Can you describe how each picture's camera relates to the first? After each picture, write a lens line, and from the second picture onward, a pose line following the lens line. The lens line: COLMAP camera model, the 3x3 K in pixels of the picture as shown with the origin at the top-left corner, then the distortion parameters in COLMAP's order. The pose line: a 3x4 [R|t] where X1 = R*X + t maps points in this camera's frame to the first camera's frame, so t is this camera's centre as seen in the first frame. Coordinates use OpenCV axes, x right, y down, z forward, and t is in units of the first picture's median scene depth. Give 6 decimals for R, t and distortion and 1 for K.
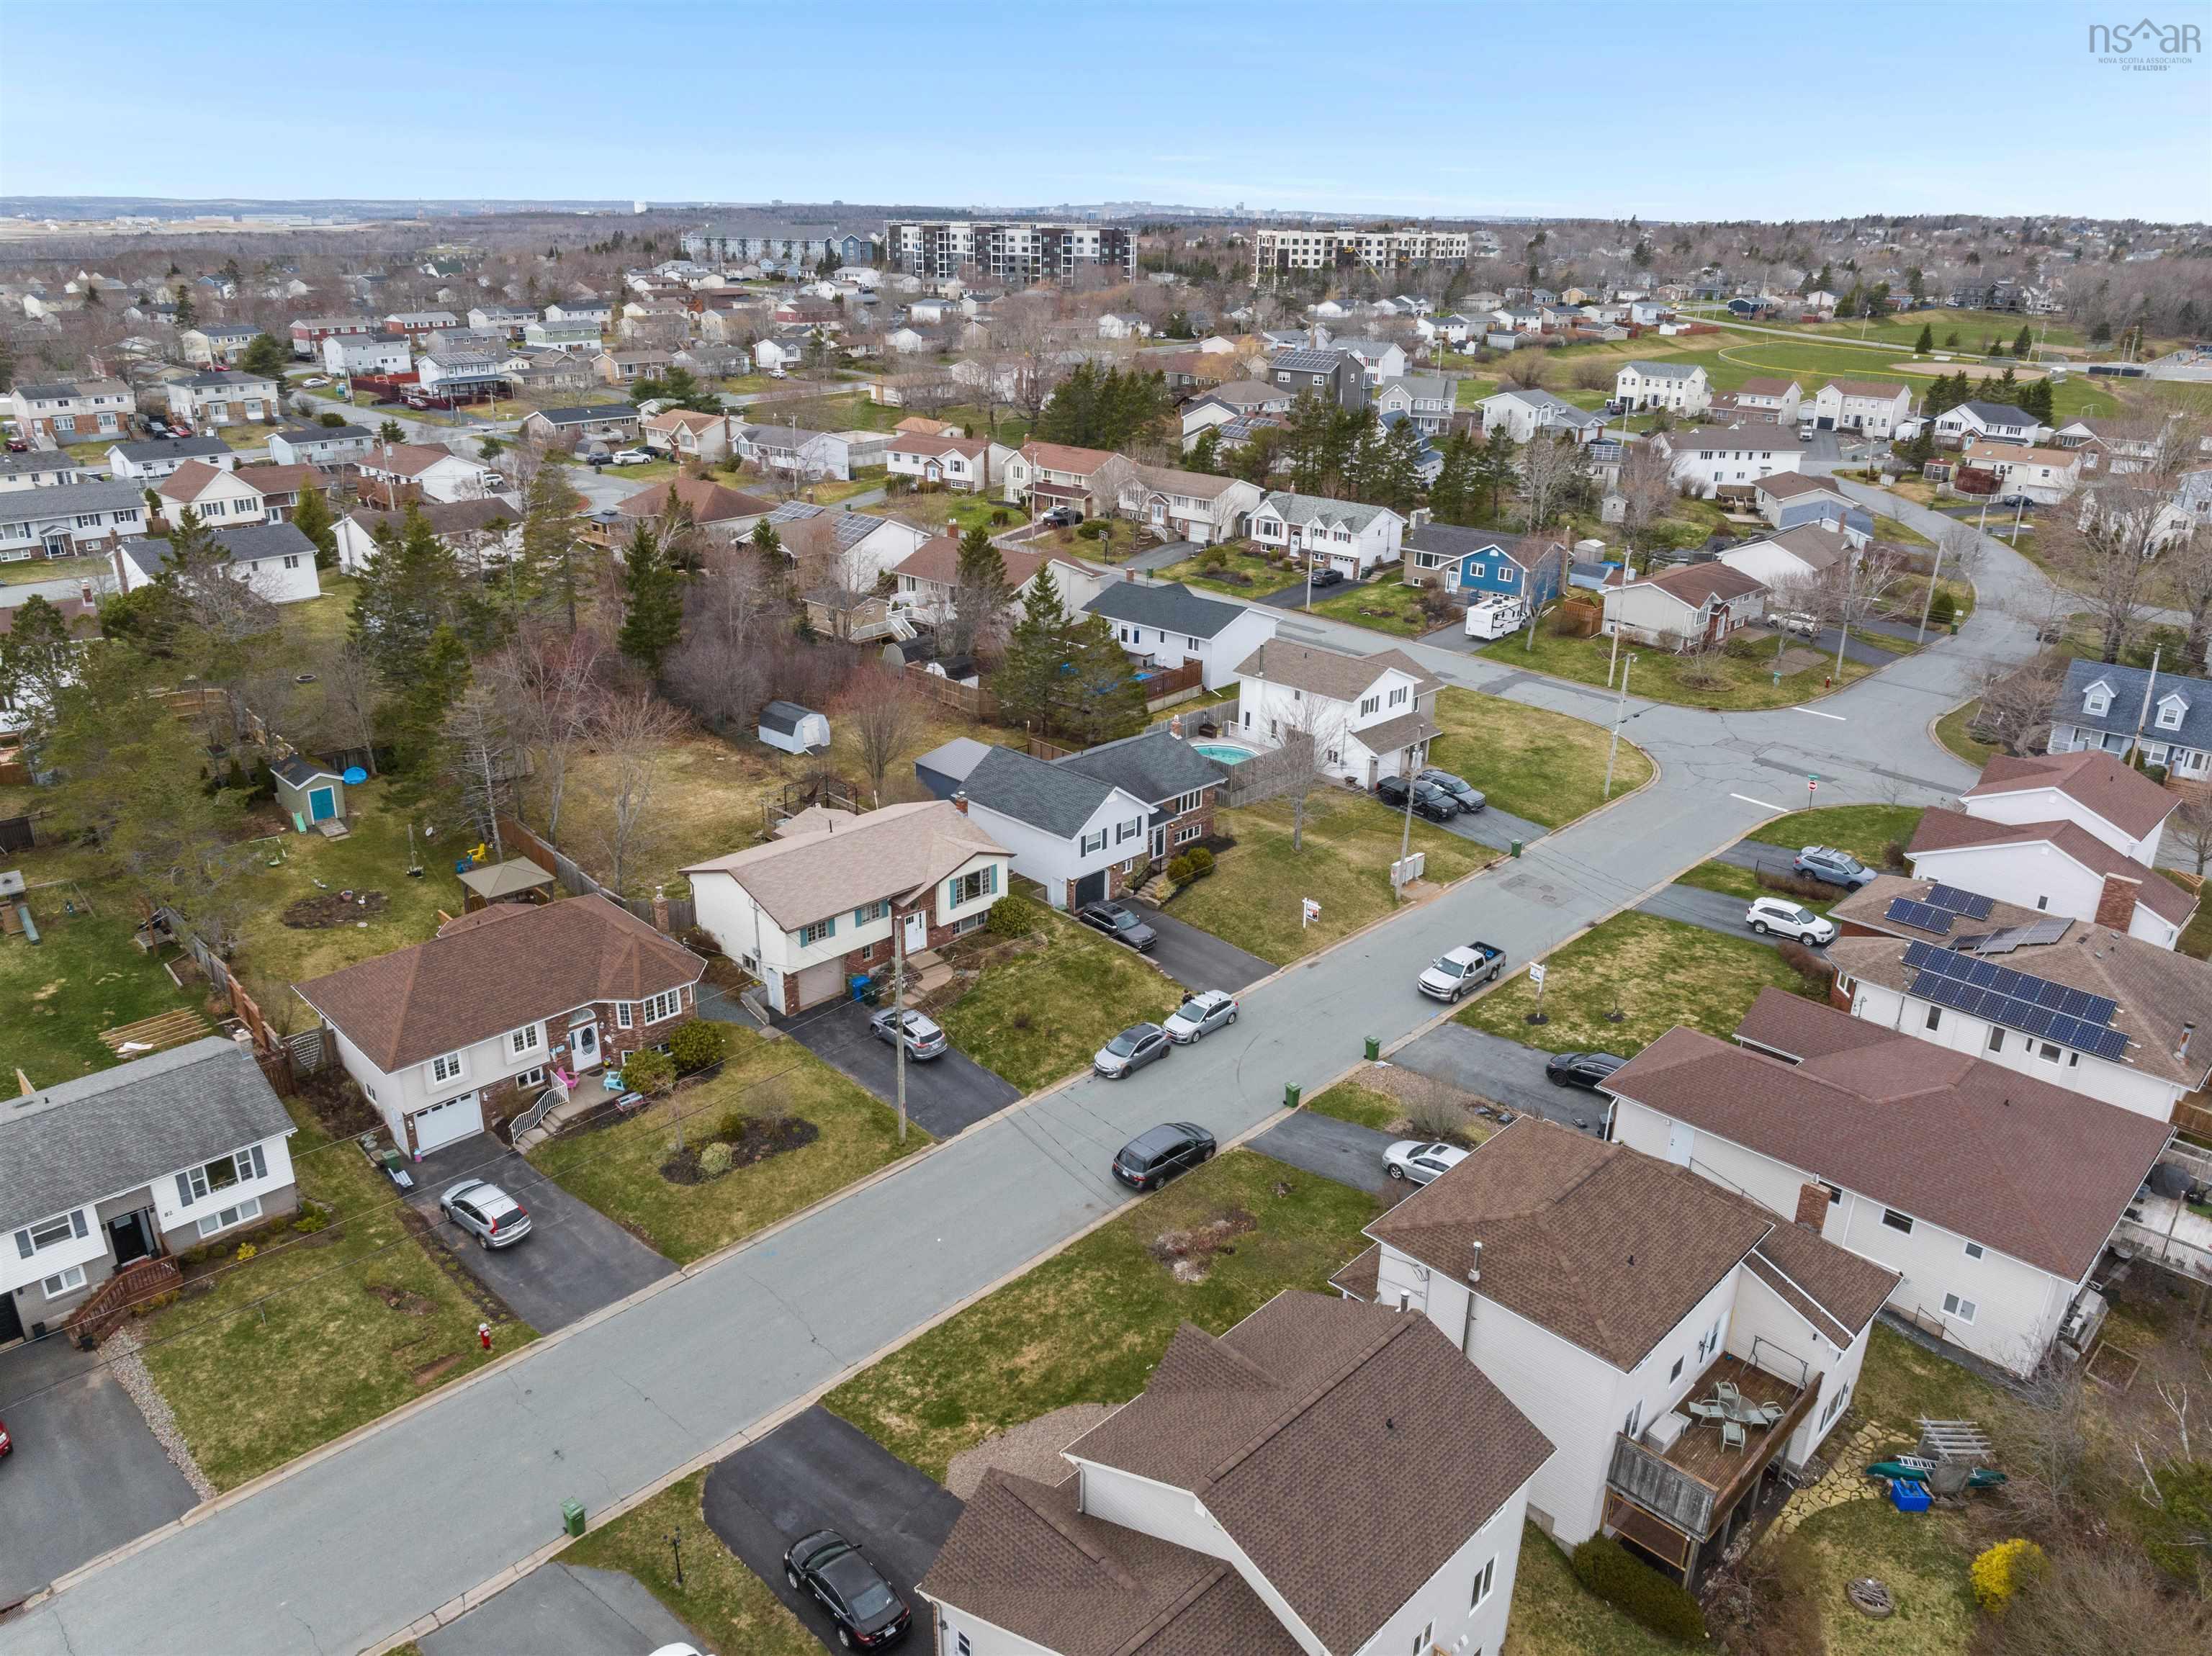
lens RADIAL K [[1550.9, 0, 1106.0], [0, 1550.9, 828.0], [0, 0, 1]] dist [-0.036499, -0.008011]
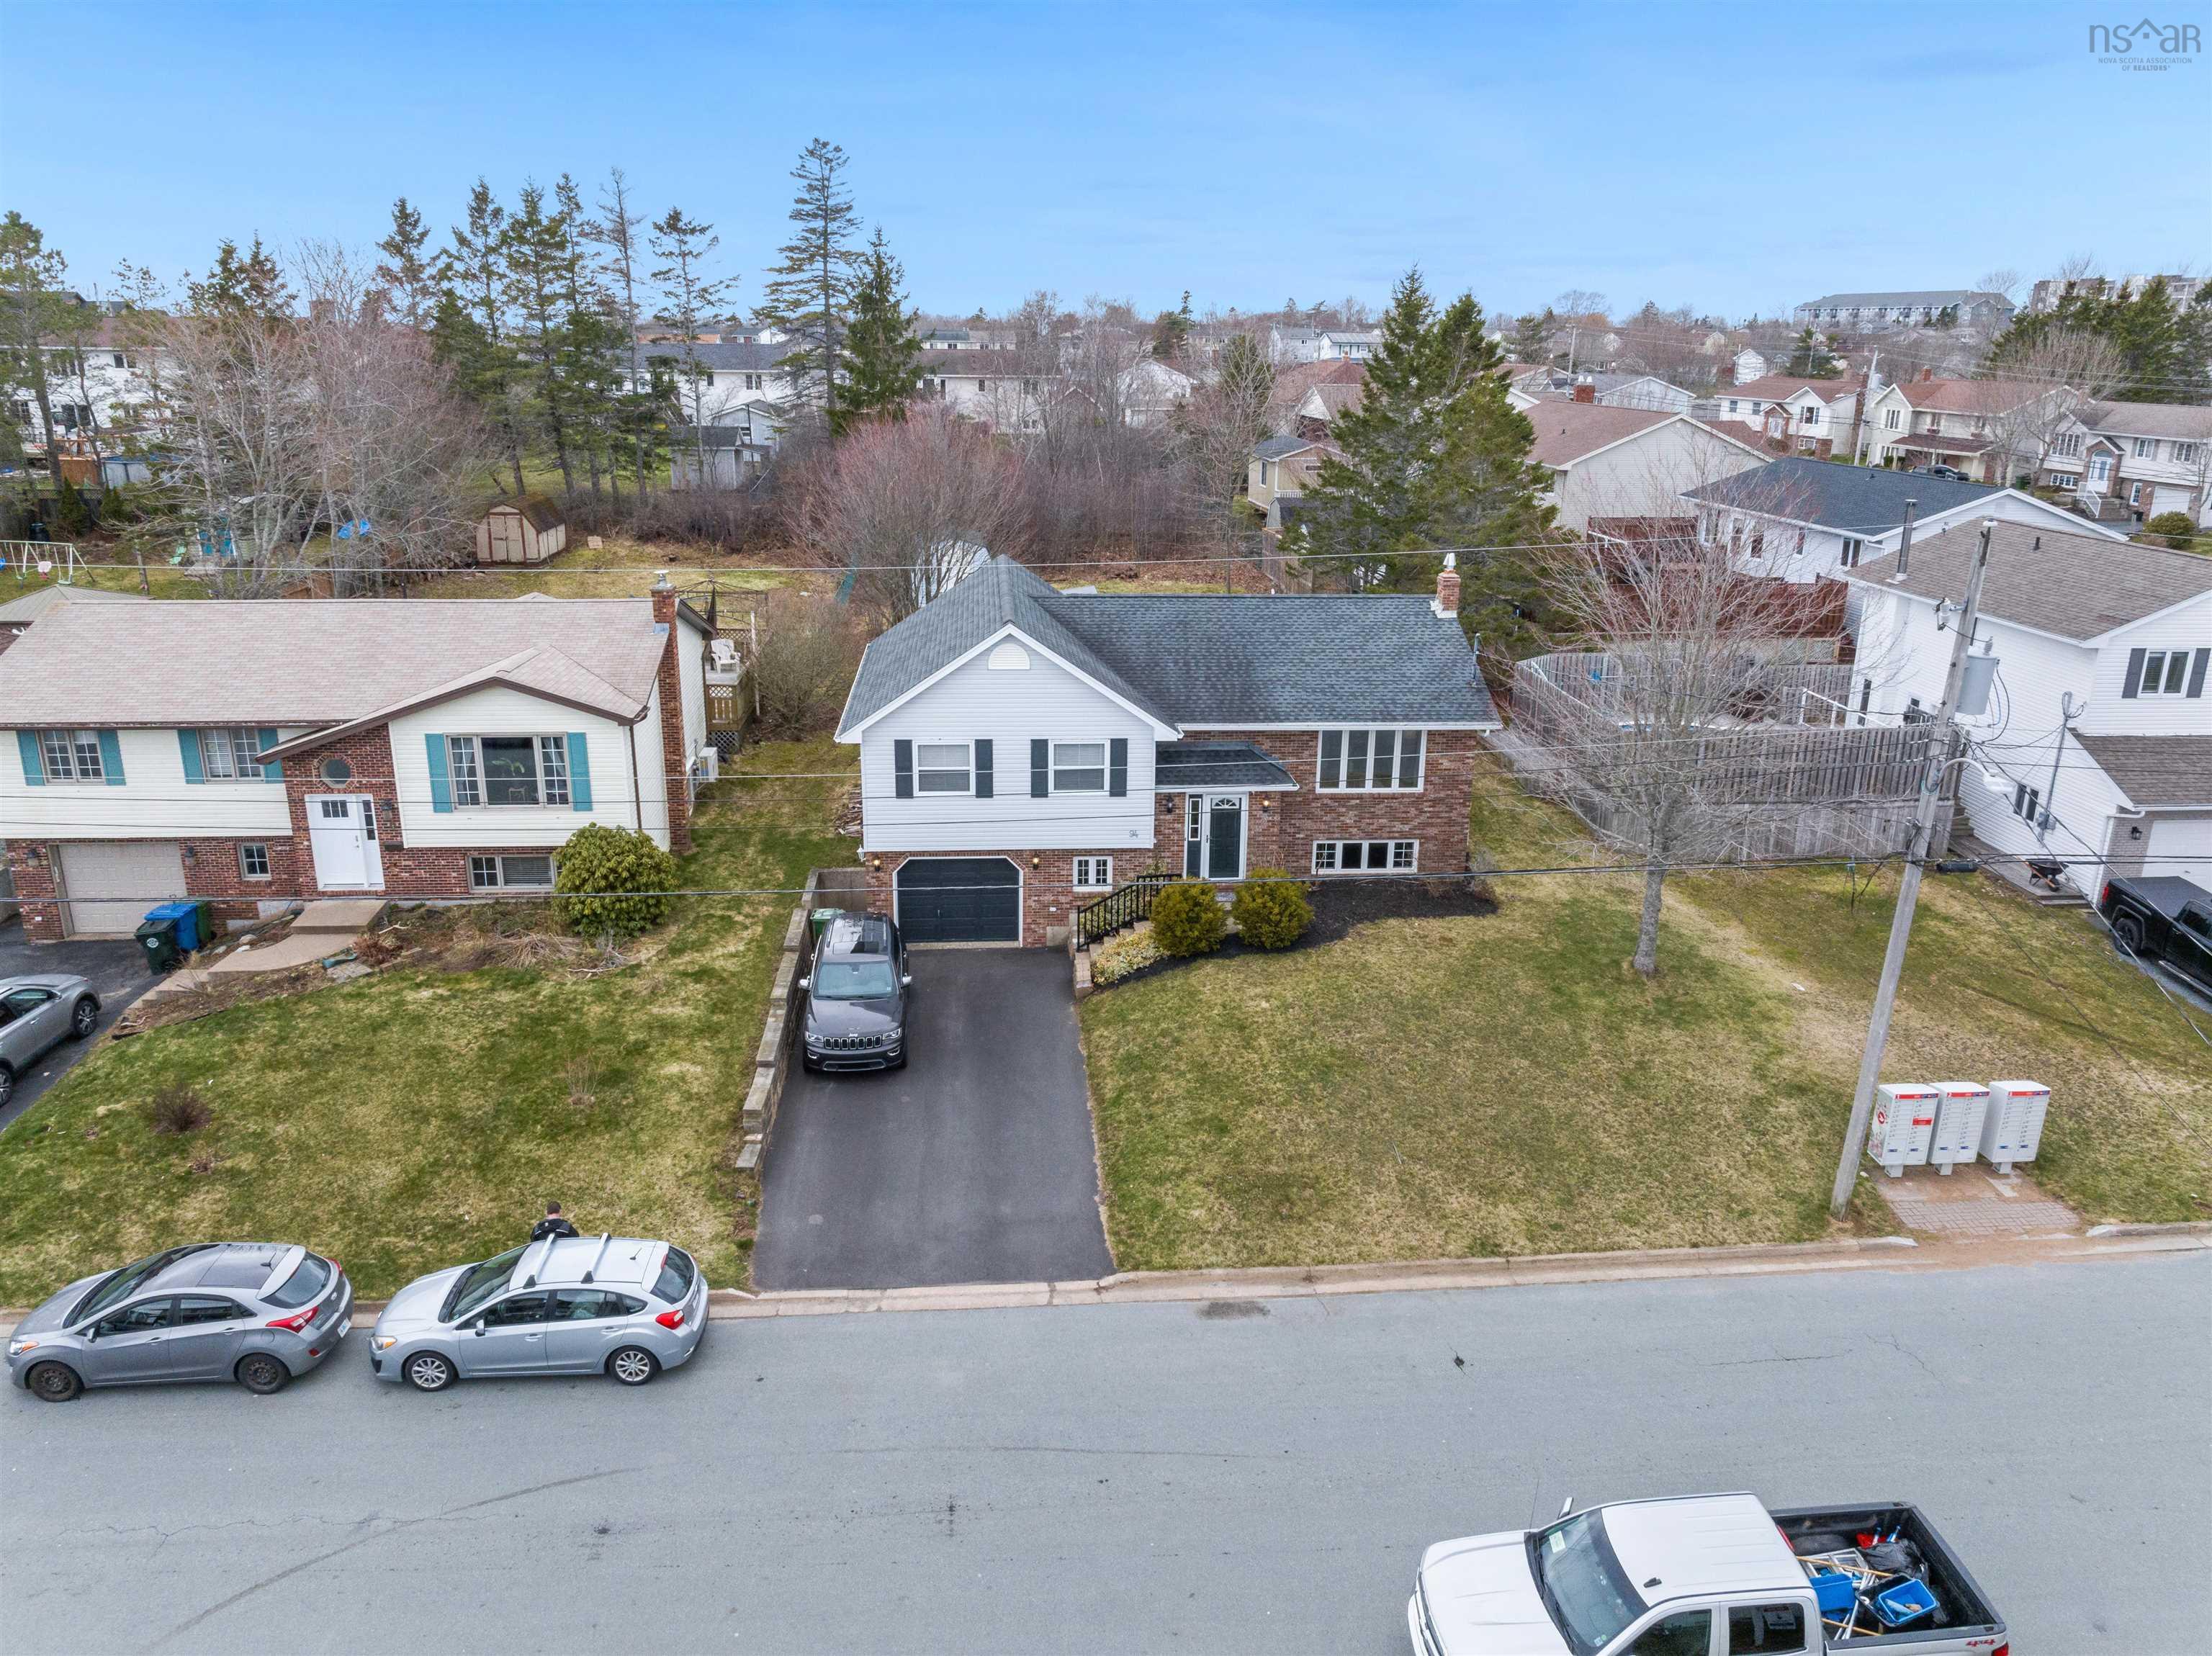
lens RADIAL K [[1540.3, 0, 1139.6], [0, 1540.3, 821.9], [0, 0, 1]] dist [-0.038883, -0.001323]
pose [[0.762529, 0.187375, -0.619226, 0.200848], [-0.241595, 0.970370, -0.003876, 0.009111], [0.600151, 0.152557, 0.785204, 0.576912]]
